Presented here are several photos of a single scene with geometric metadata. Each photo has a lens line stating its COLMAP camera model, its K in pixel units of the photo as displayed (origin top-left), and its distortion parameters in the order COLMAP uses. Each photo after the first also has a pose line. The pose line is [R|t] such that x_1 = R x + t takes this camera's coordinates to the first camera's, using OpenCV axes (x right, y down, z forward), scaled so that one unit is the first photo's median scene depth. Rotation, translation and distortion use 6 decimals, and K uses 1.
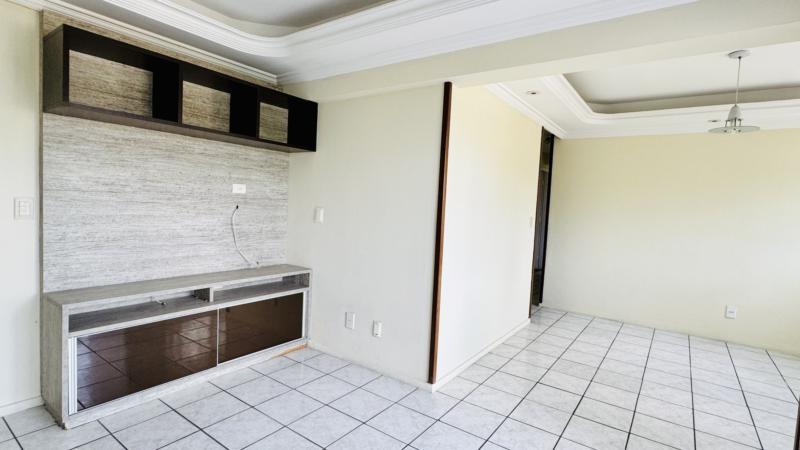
lens RADIAL K [[392.2, 0, 396.0], [0, 392.2, 226.7], [0, 0, 1]] dist [-0.005172, -0.000919]
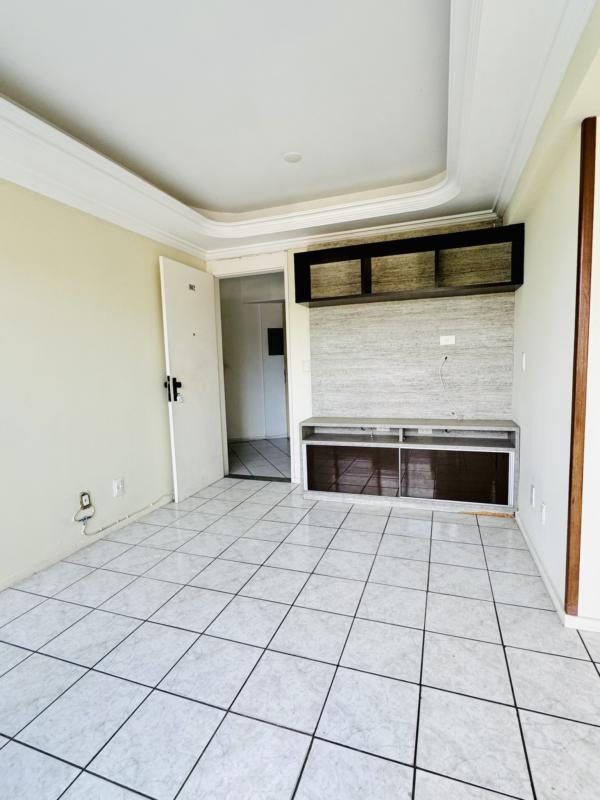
lens RADIAL K [[389.7, 0, 304.6], [0, 389.7, 403.5], [0, 0, 1]] dist [0.001733, -0.000261]
pose [[0.290169, 0.038827, -0.956187, 0.497583], [-0.013565, 0.999243, 0.036459, 0.038388], [0.956879, 0.002391, 0.290477, 0.362988]]
